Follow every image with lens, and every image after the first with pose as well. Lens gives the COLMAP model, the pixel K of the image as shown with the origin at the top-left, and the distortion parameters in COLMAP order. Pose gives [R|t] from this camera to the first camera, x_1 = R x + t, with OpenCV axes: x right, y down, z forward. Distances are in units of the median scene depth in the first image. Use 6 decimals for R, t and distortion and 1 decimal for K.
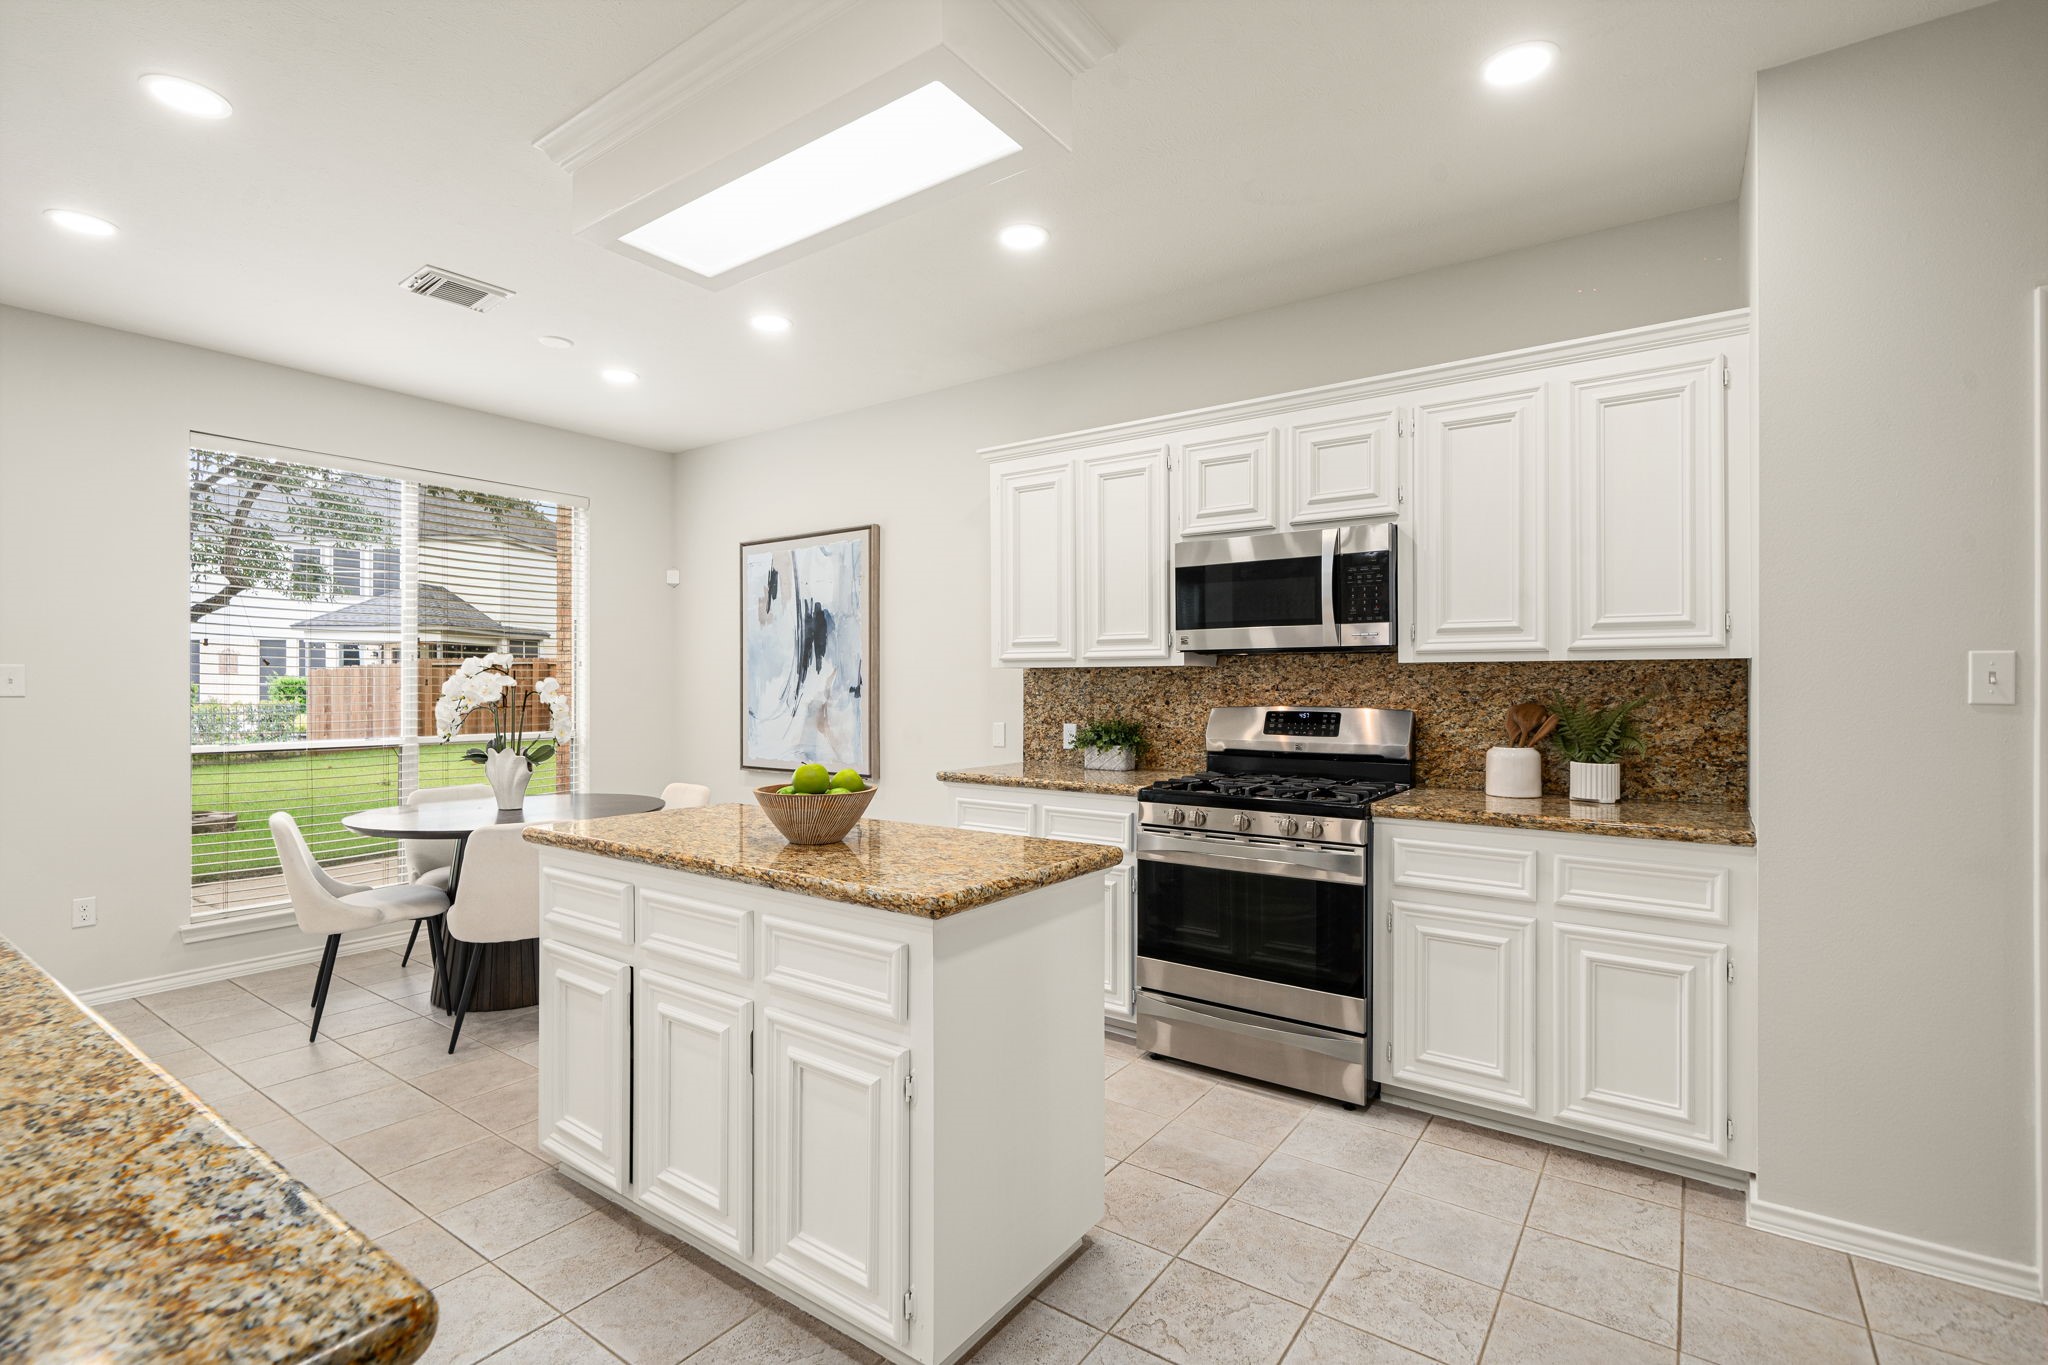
lens RADIAL K [[943.9, 0, 1021.4], [0, 943.9, 688.0], [0, 0, 1]] dist [0.002017, 0.000138]
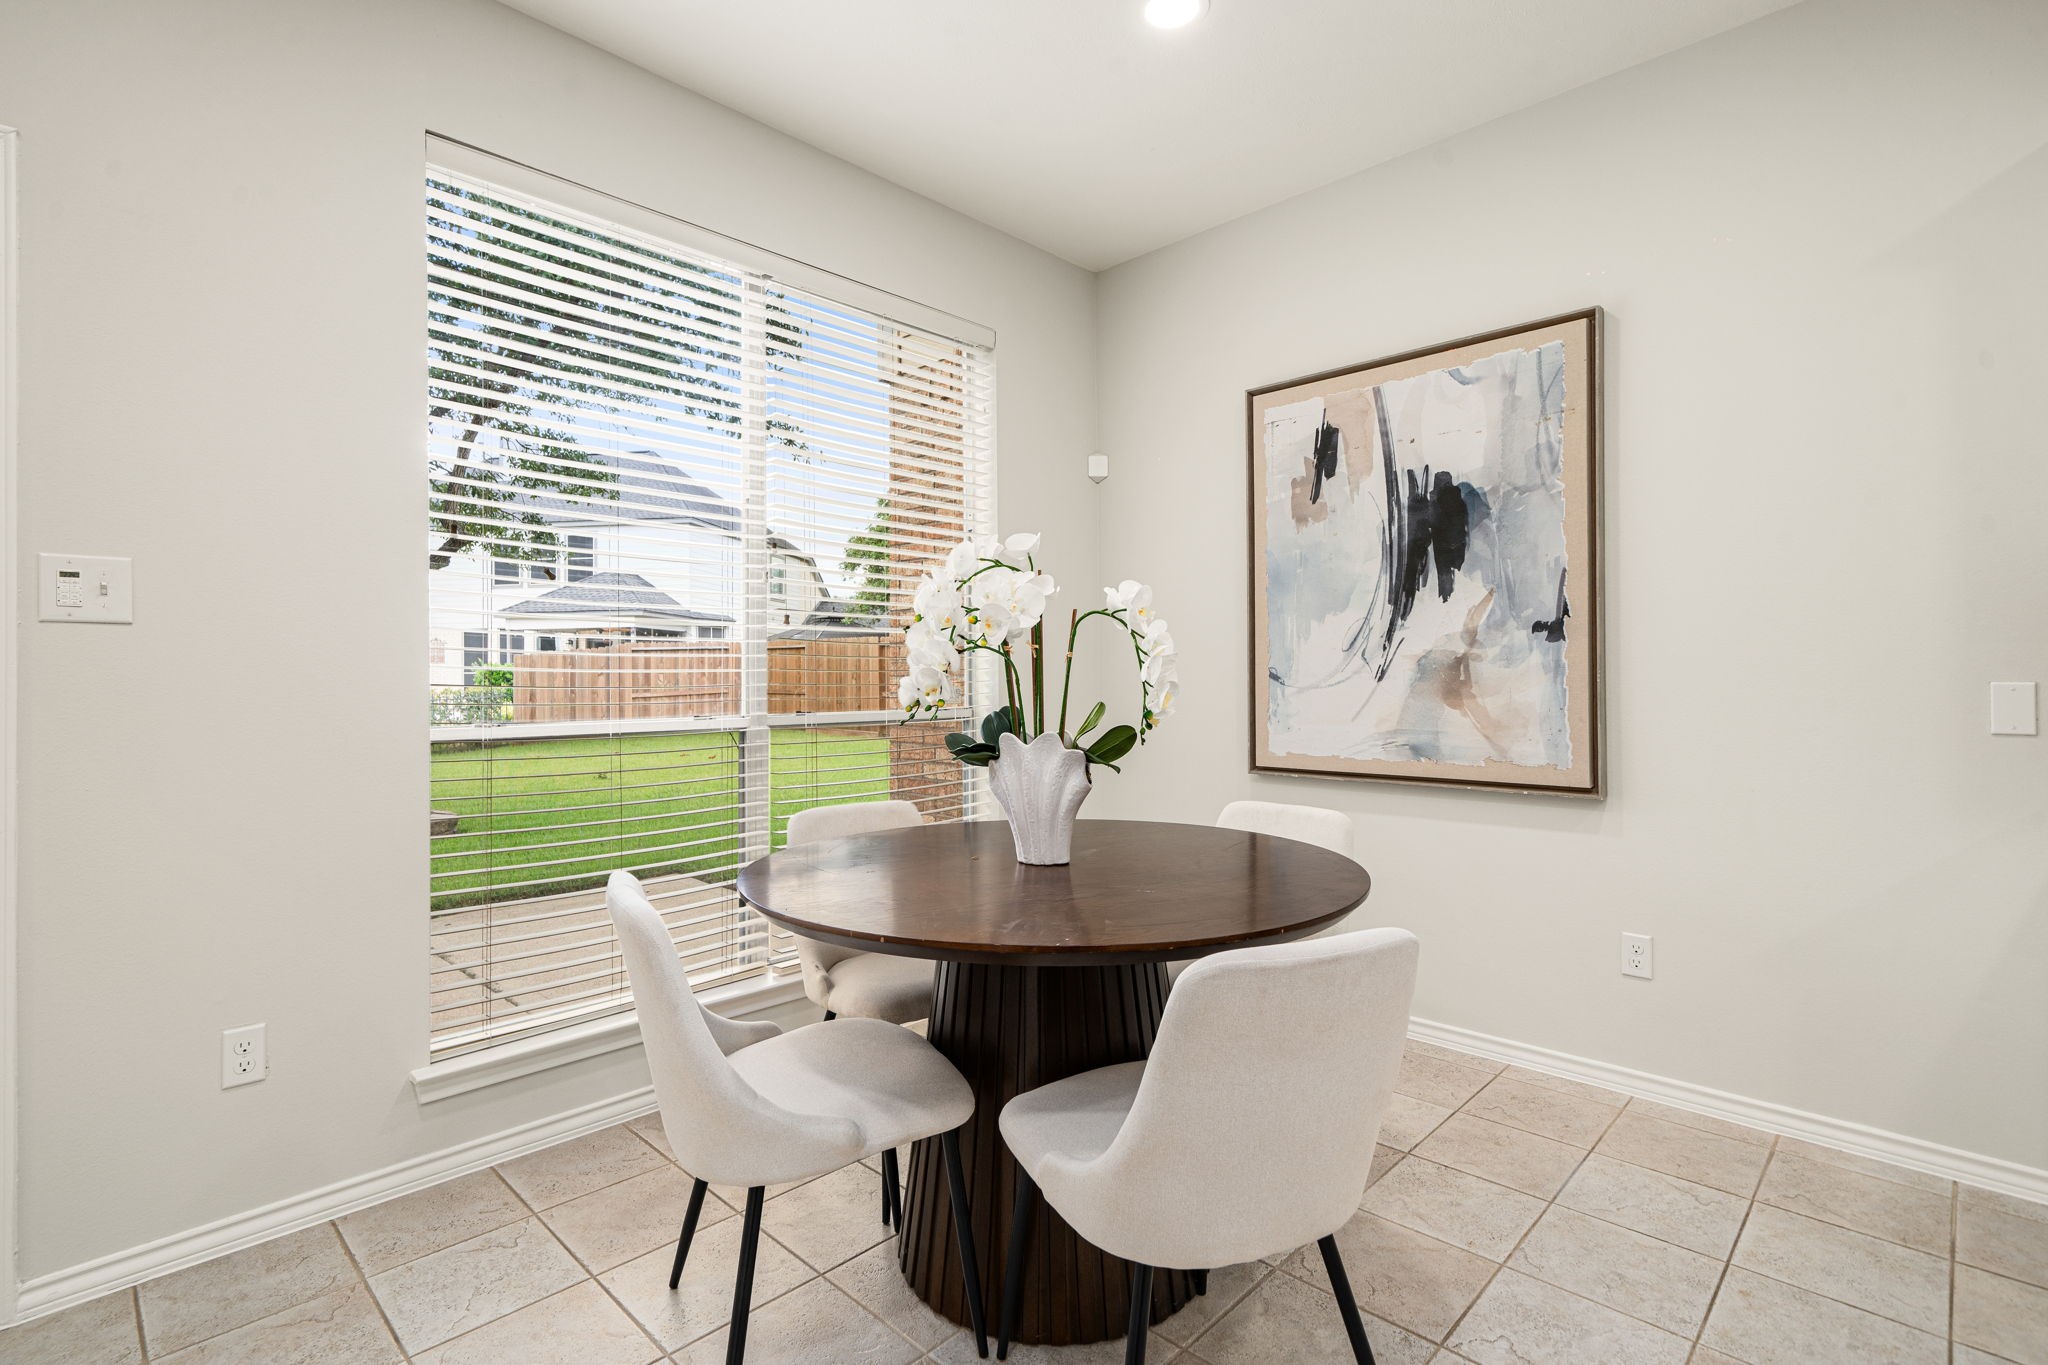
lens RADIAL K [[943.9, 0, 1018.8], [0, 943.9, 678.2], [0, 0, 1]] dist [0.002017, 0.000138]
pose [[0.989920, -0.004892, -0.141542, -0.380999], [0.004762, 0.999988, -0.001256, 0.029012], [0.141546, 0.000570, 0.989931, 0.417951]]
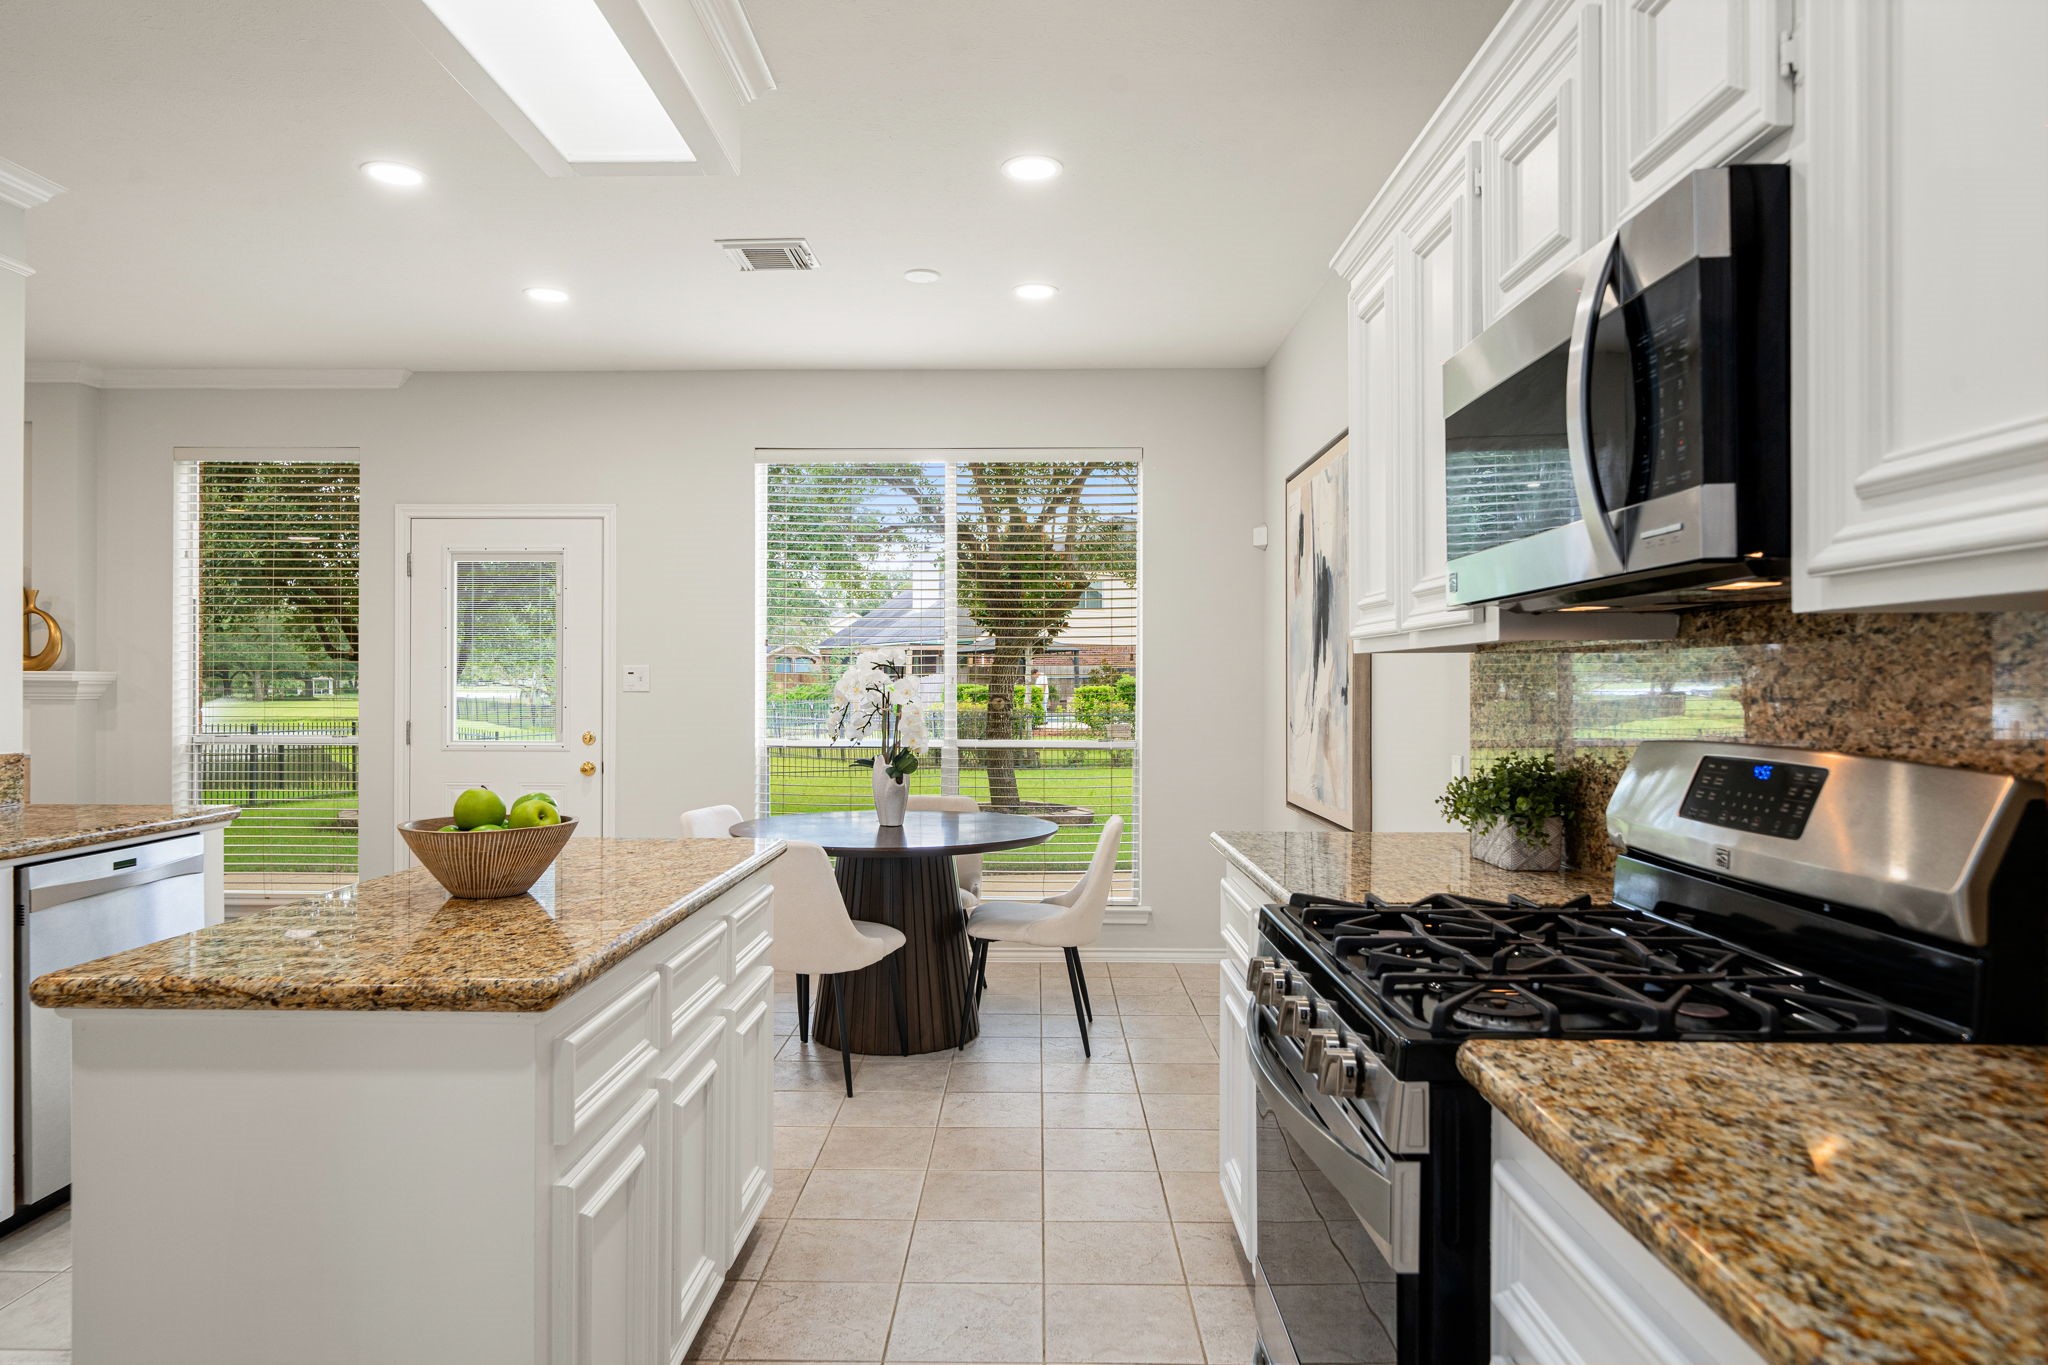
lens RADIAL K [[1229.2, 0, 1015.0], [0, 1229.2, 680.1], [0, 0, 1]] dist [0.009371, 0.001767]
pose [[0.563581, 0.000127, -0.826061, 0.356843], [-0.006441, 0.999970, -0.004241, -0.001142], [0.826036, 0.007711, 0.563565, 0.351206]]
